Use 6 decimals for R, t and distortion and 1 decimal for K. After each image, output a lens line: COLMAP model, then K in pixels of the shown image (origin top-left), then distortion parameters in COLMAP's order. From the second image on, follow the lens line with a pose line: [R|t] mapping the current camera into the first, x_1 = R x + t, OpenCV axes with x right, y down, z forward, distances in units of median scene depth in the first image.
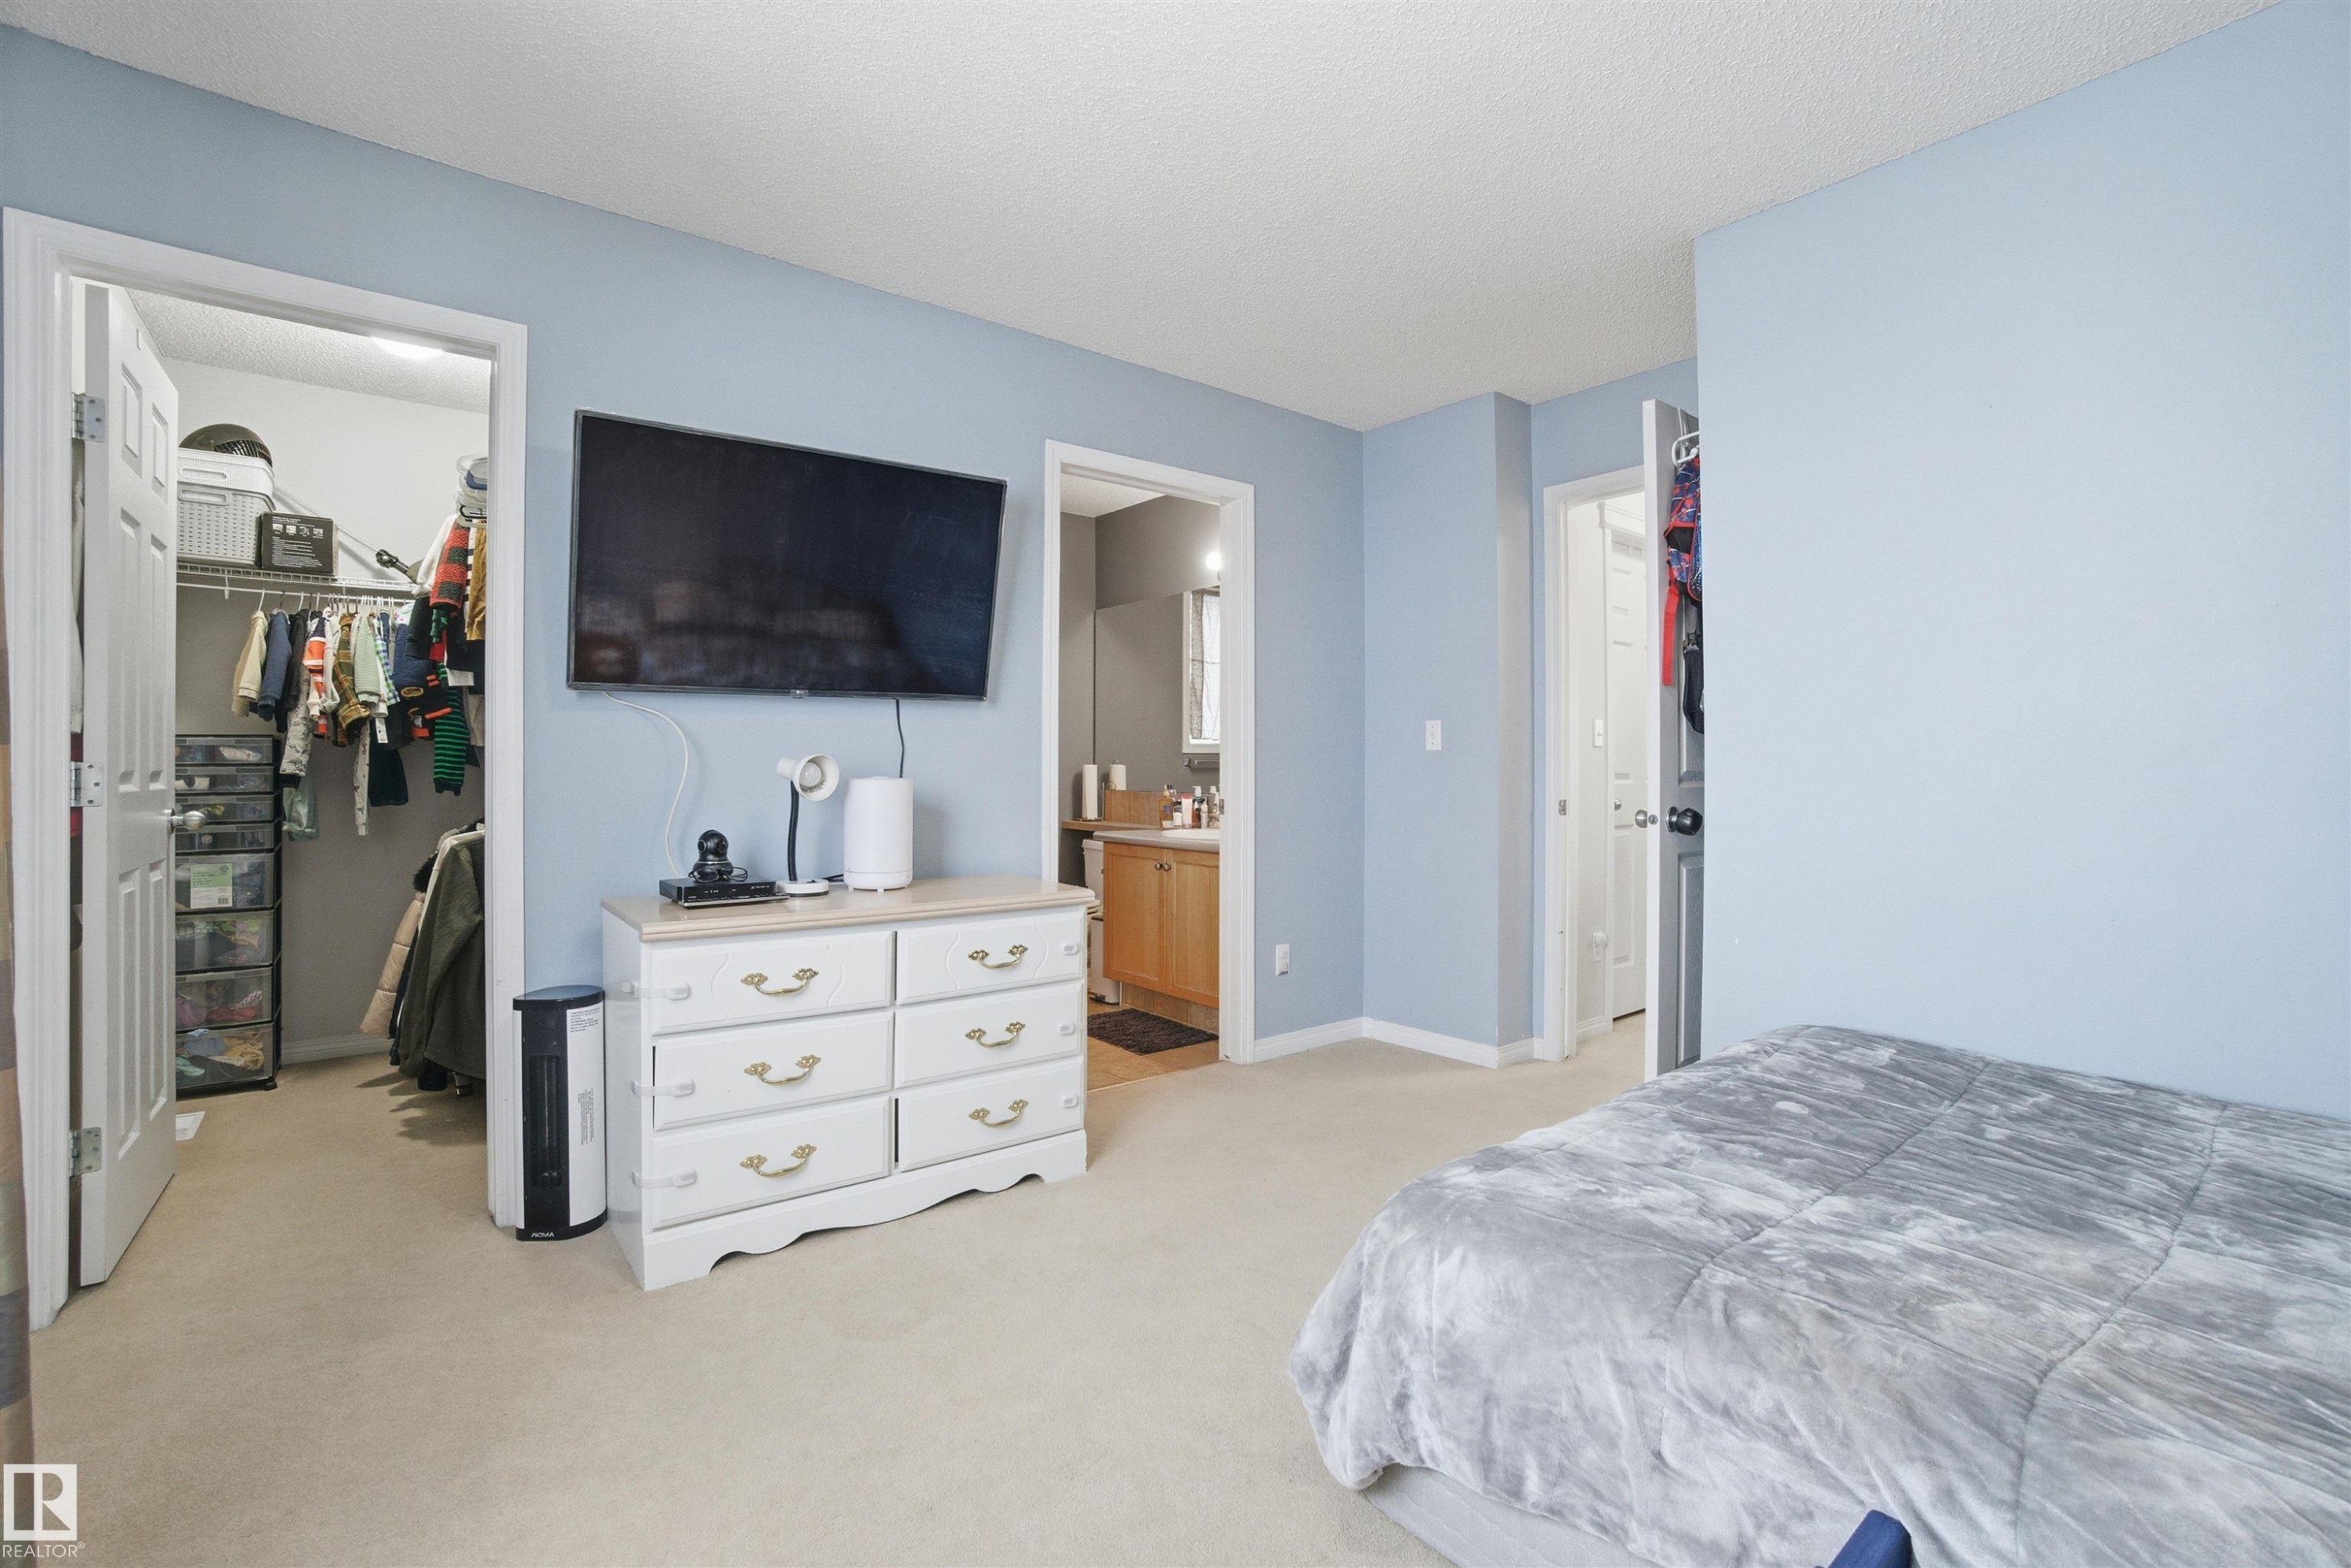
lens RADIAL K [[1061.7, 0, 1163.5], [0, 1061.7, 764.1], [0, 0, 1]] dist [-0.077720, 0.035219]
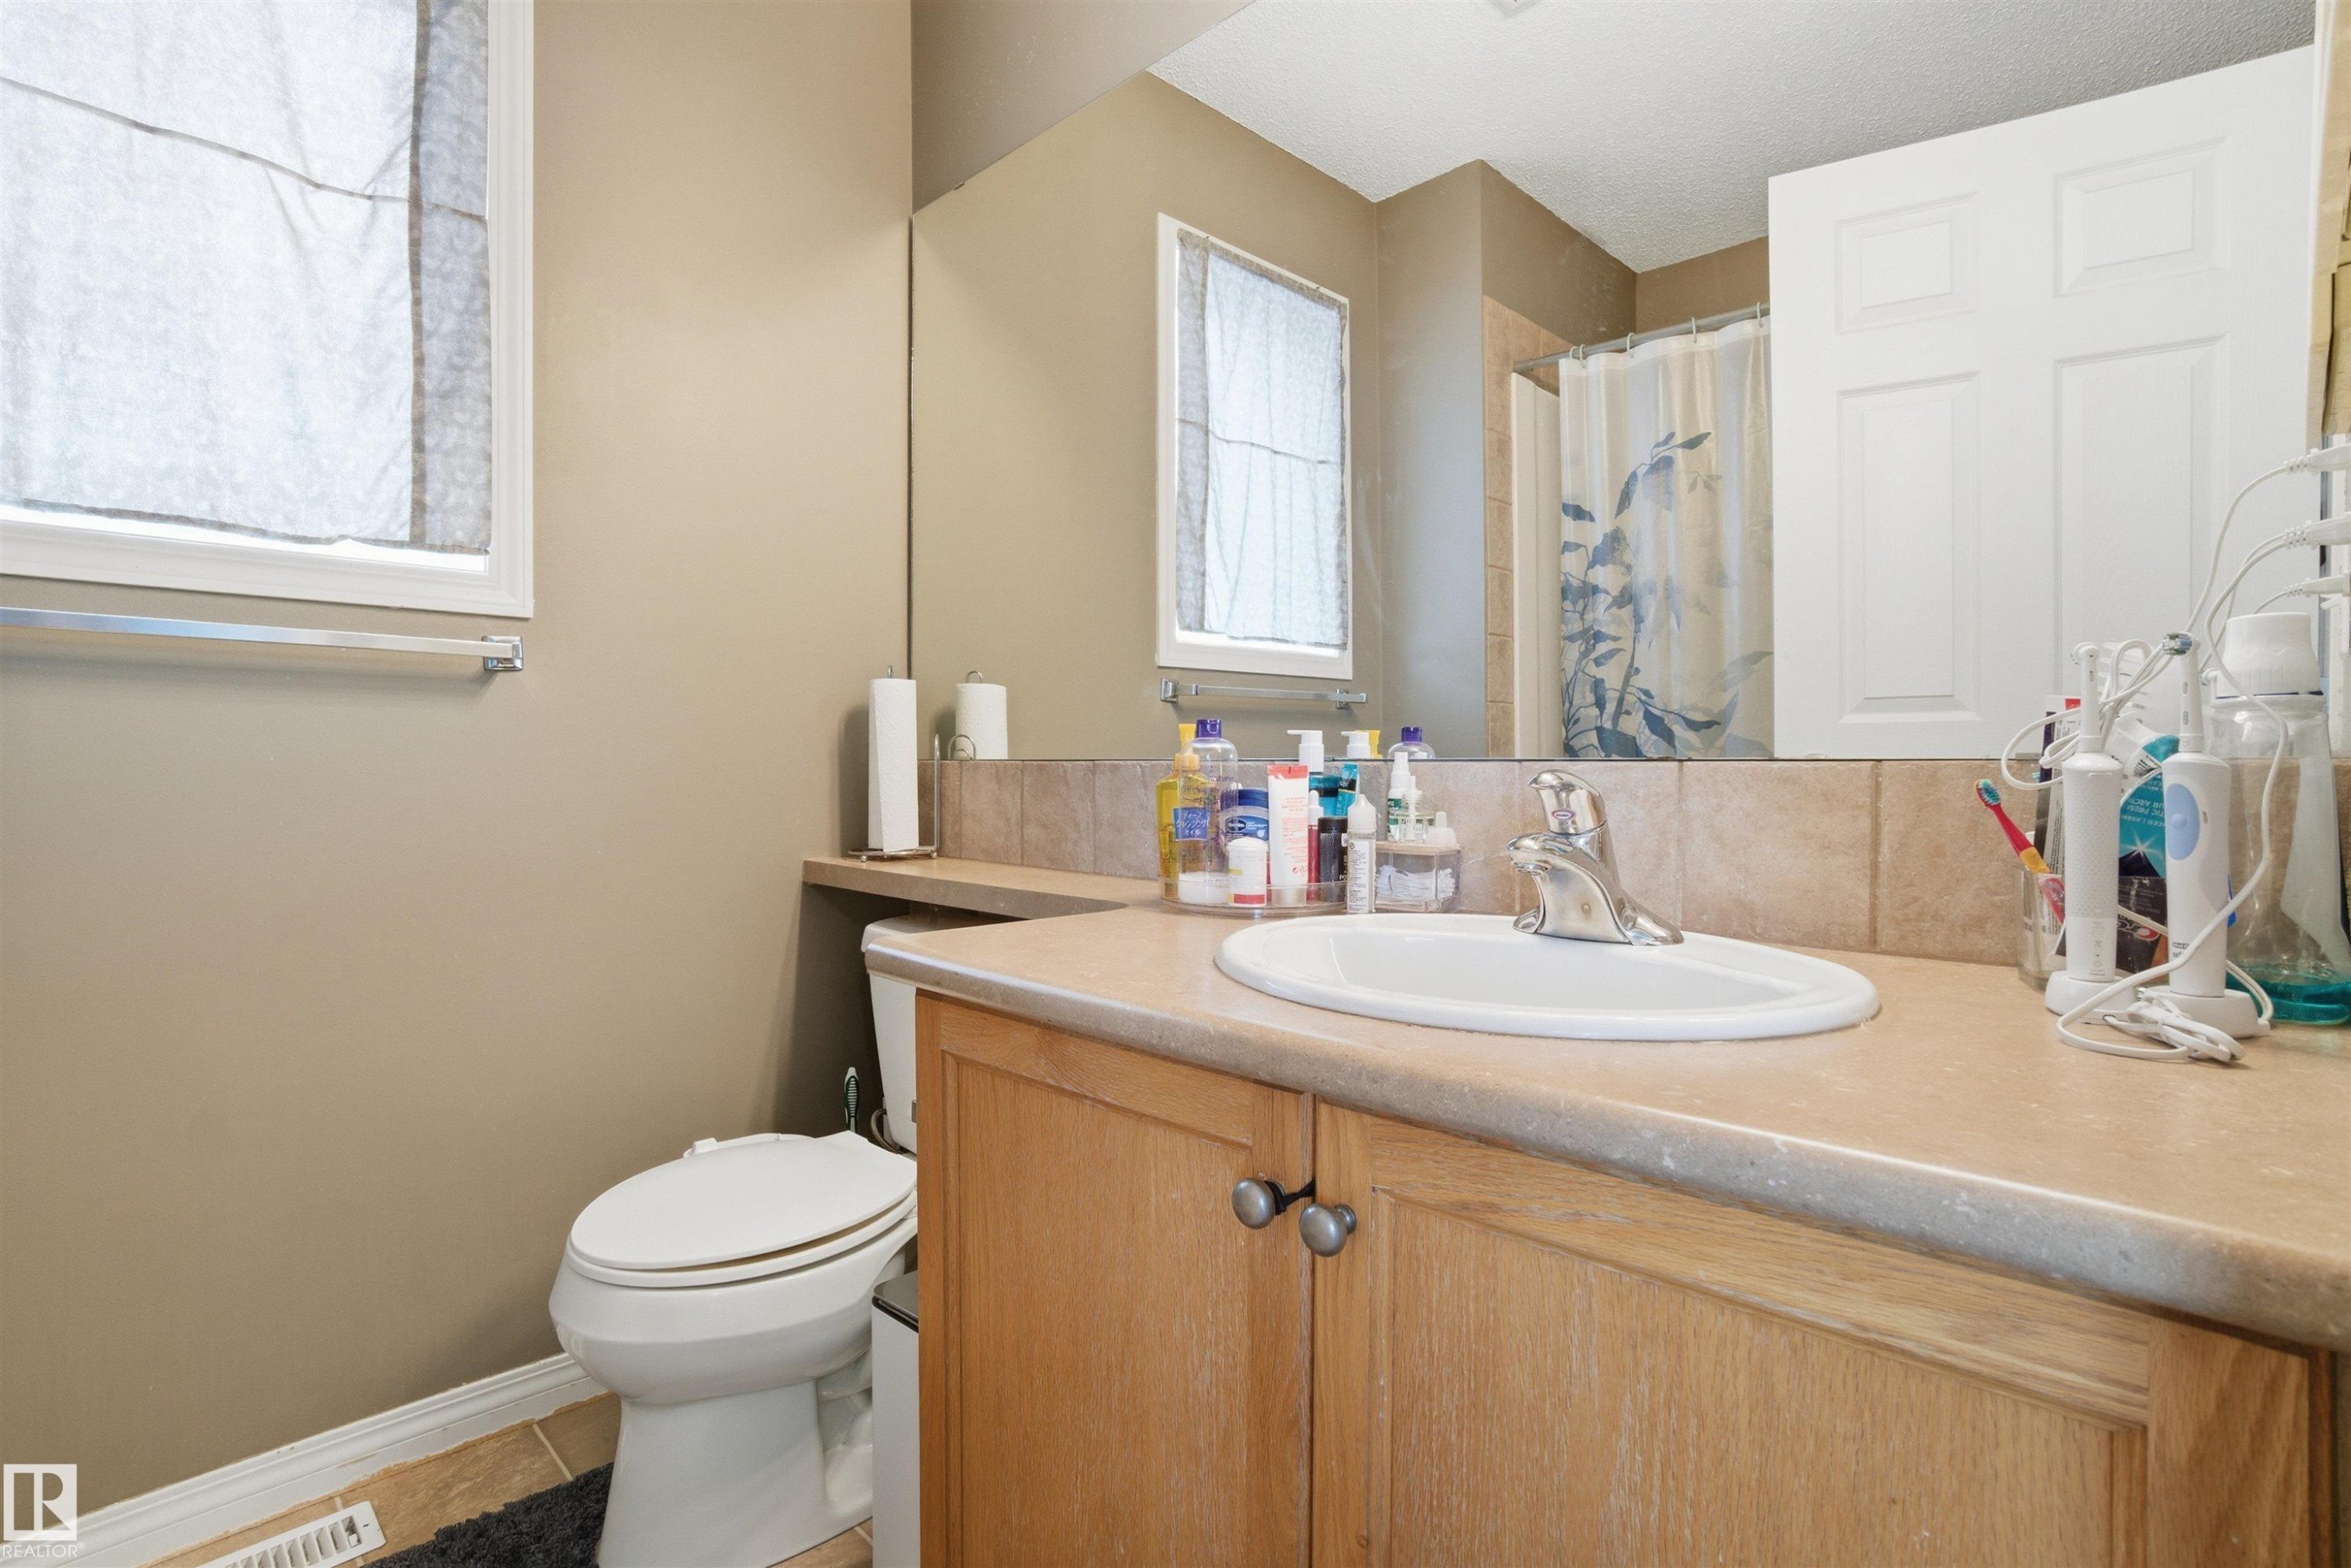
lens RADIAL K [[1061.7, 0, 1163.5], [0, 1061.7, 764.1], [0, 0, 1]] dist [-0.077720, 0.035219]
pose [[0.992125, -0.005197, 0.125143, -0.032339], [0.005152, 0.999986, 0.000684, 0.028538], [-0.125145, -0.000034, 0.992138, 0.750279]]
